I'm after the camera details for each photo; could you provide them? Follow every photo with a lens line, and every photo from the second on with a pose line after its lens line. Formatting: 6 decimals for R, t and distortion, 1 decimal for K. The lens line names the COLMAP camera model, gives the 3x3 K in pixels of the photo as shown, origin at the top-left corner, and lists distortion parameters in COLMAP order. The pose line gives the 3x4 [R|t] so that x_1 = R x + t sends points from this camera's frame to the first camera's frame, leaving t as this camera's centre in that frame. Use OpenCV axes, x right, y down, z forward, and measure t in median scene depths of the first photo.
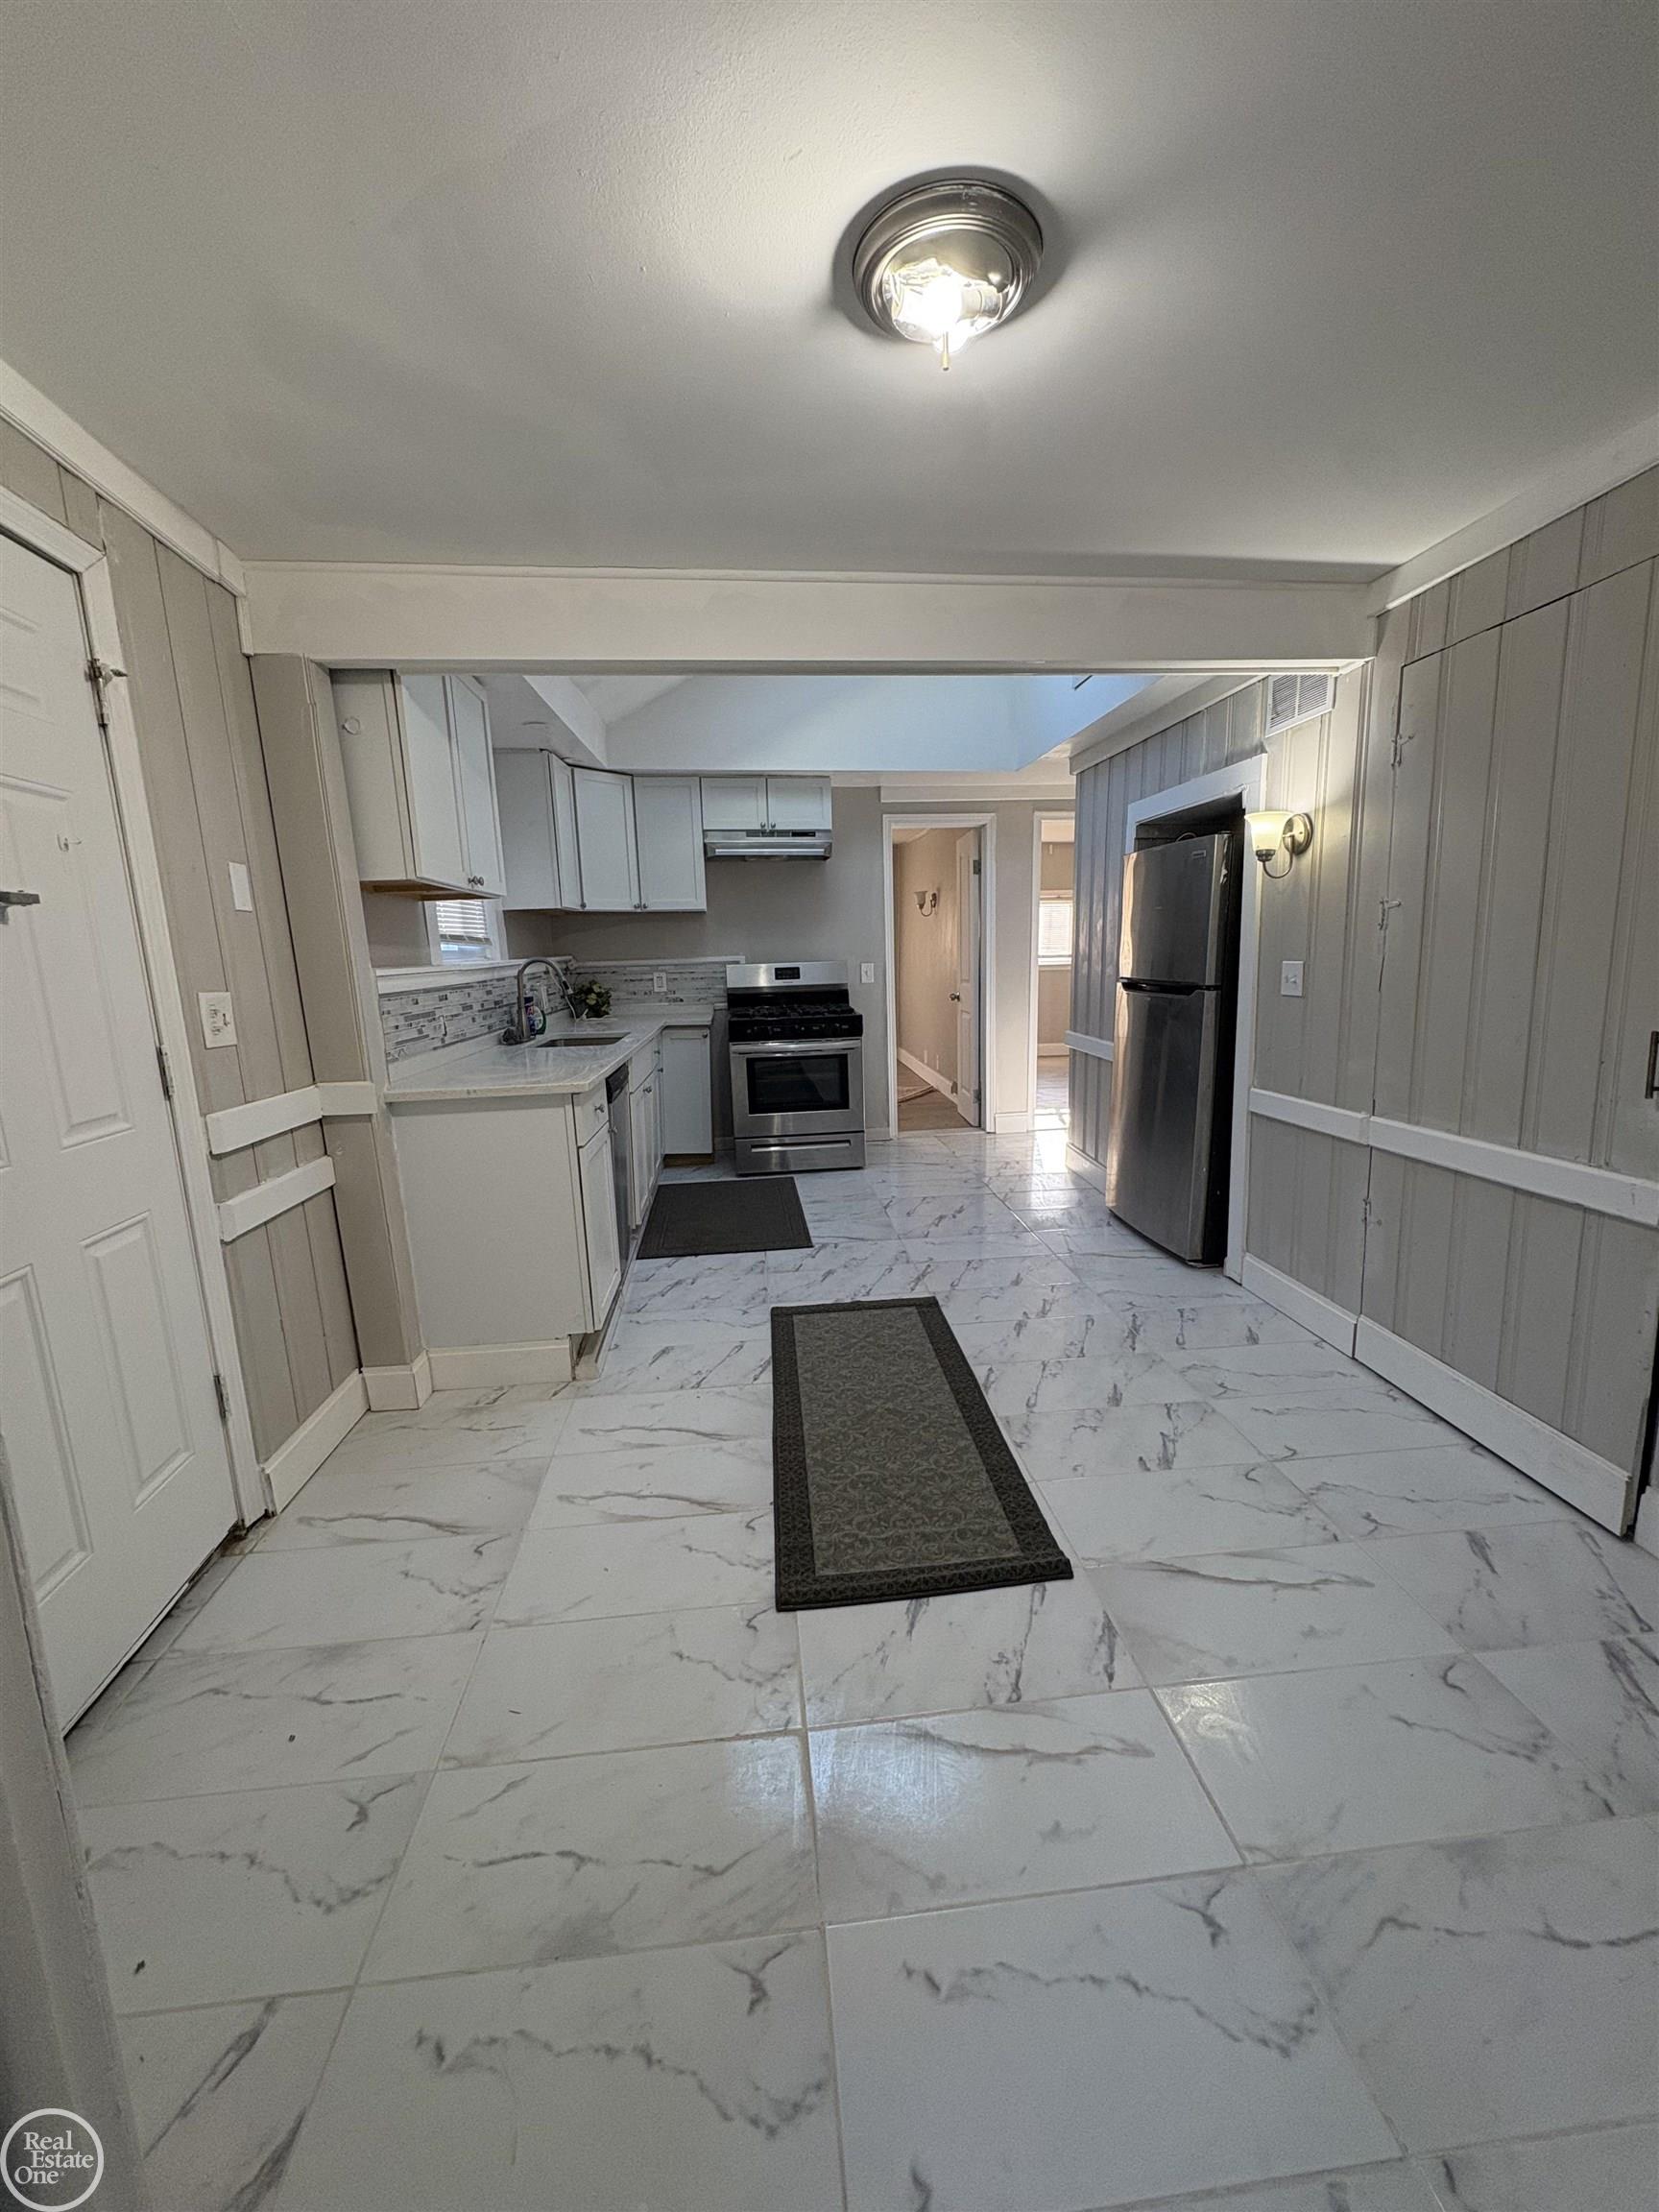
lens RADIAL K [[890.0, 0, 832.9], [0, 890.0, 1107.9], [0, 0, 1]] dist [0.001156, 0.000594]
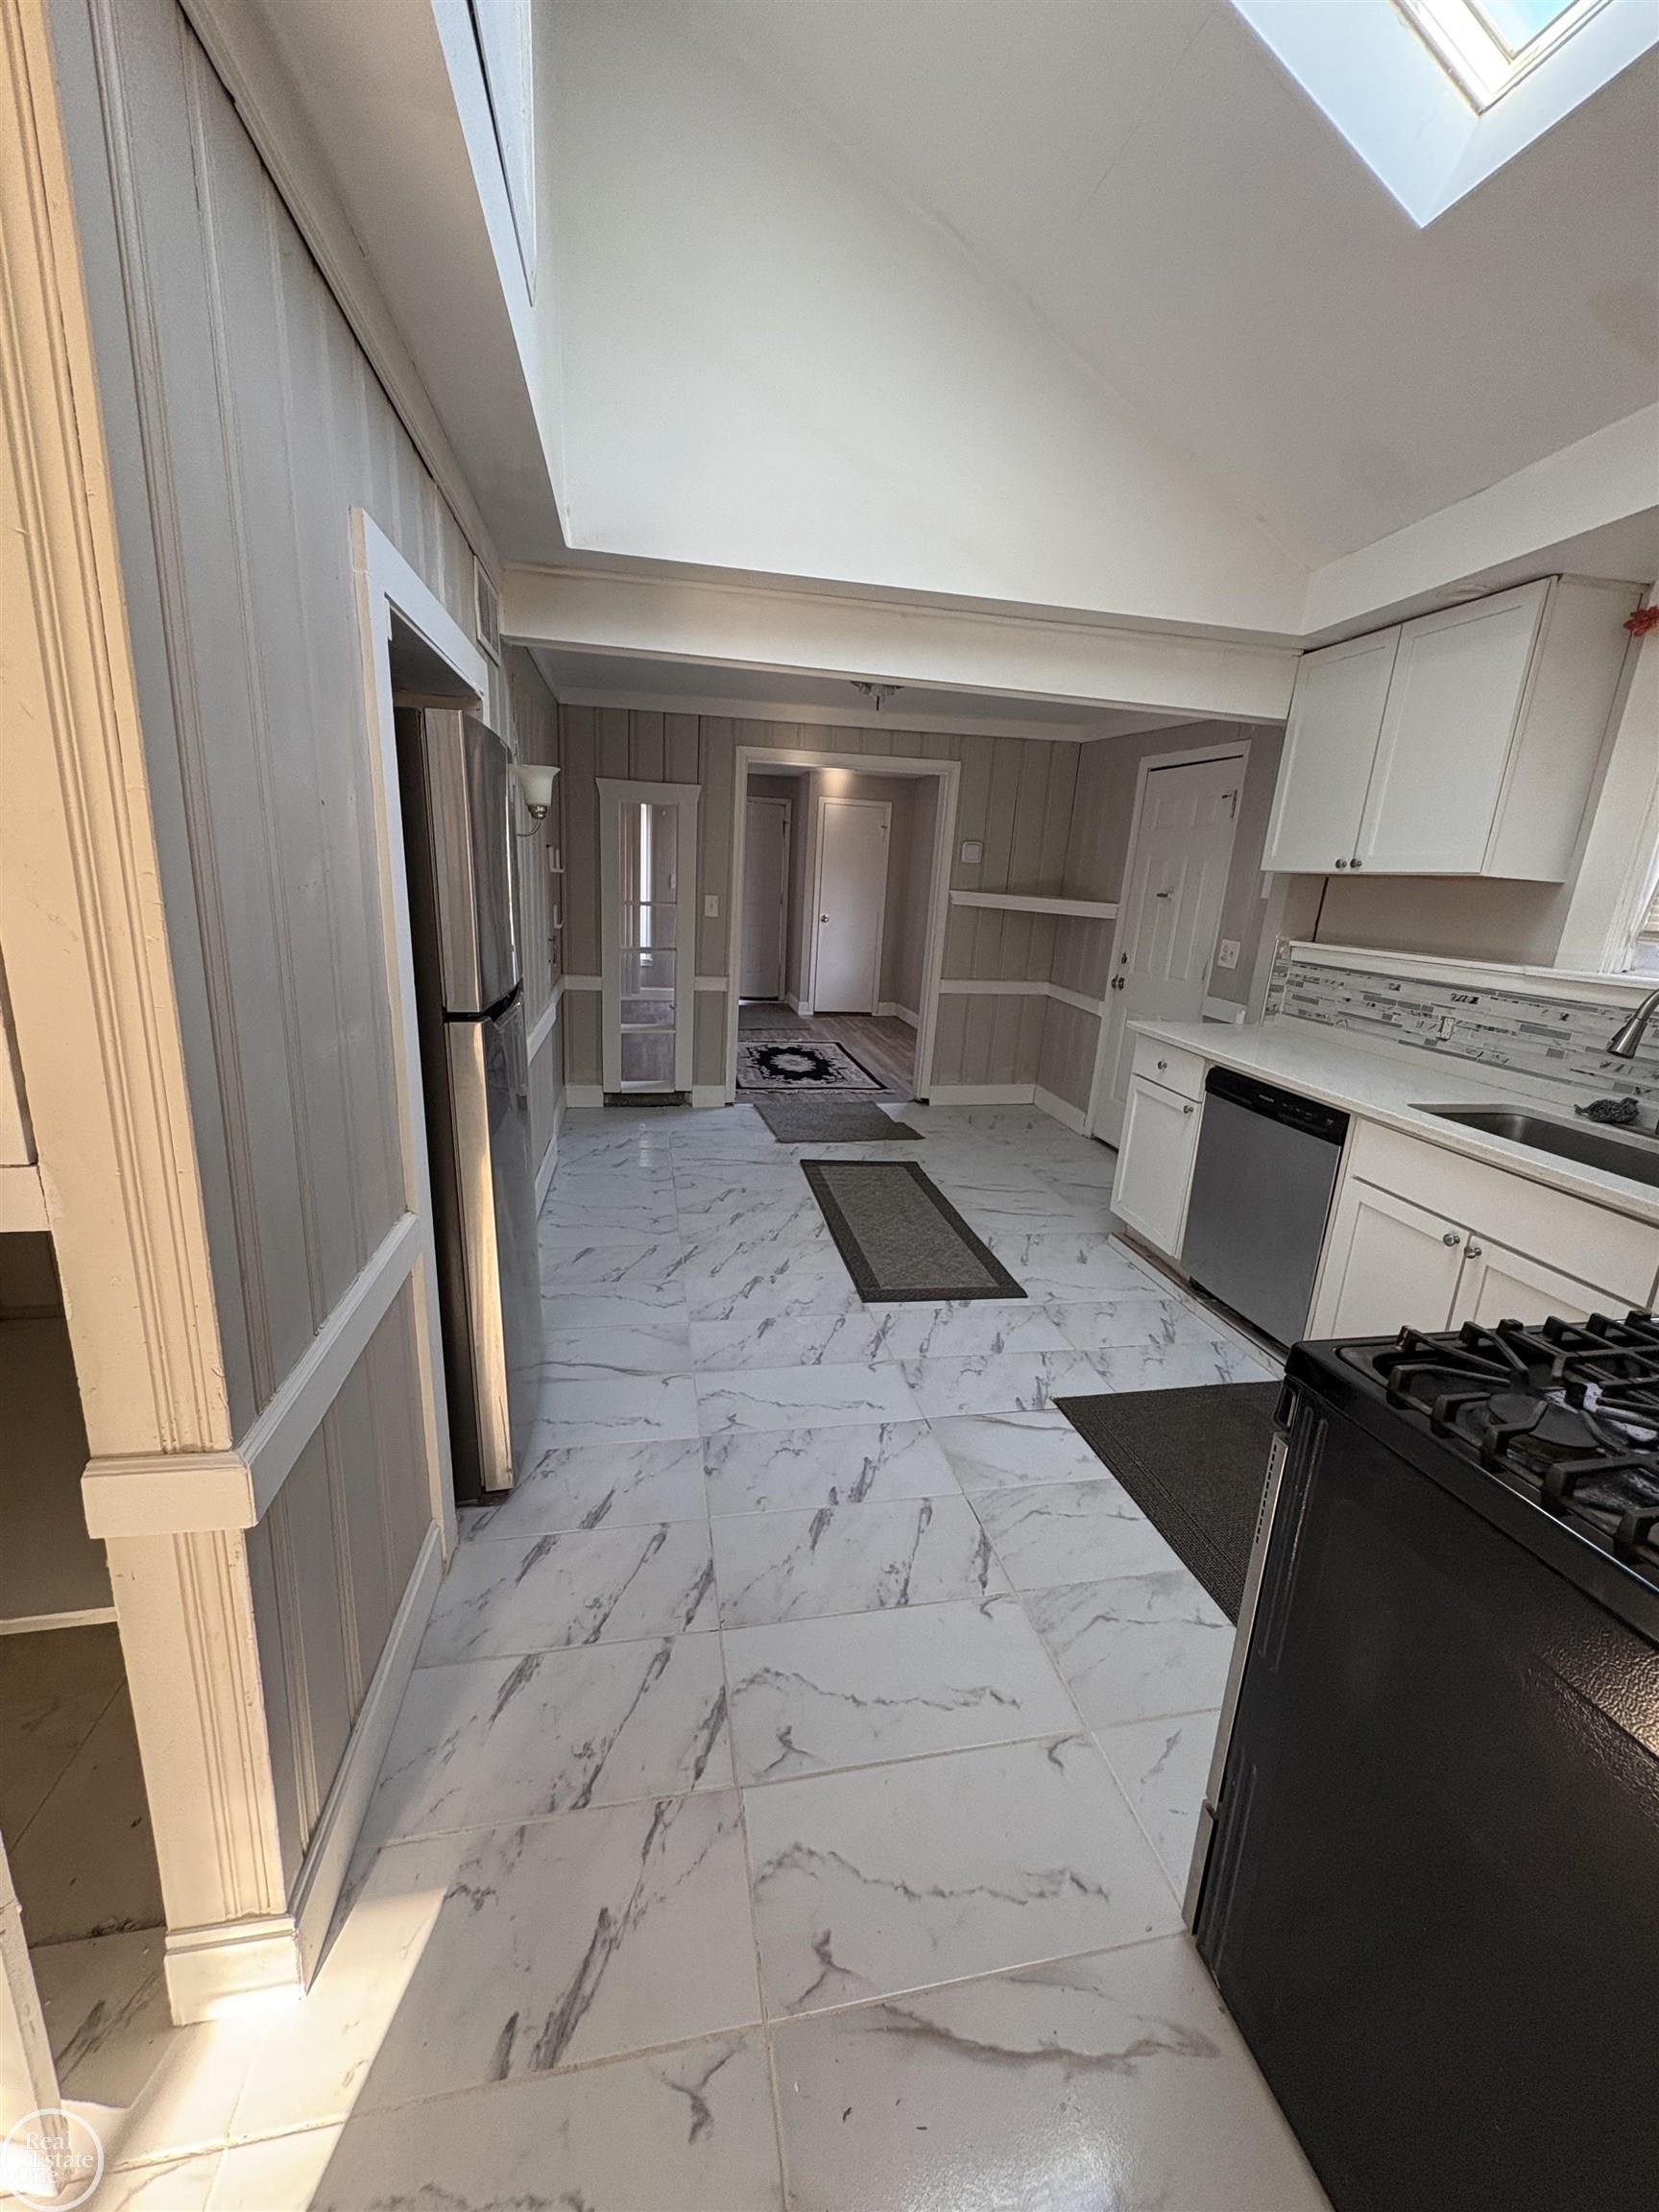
lens RADIAL K [[890.0, 0, 827.0], [0, 890.0, 1105.7], [0, 0, 1]] dist [0.001156, 0.000594]
pose [[-0.994924, -0.003253, -0.100572, 0.258241], [-0.045516, 0.905932, 0.420970, -0.378356], [0.089742, 0.423410, -0.901482, 1.837553]]
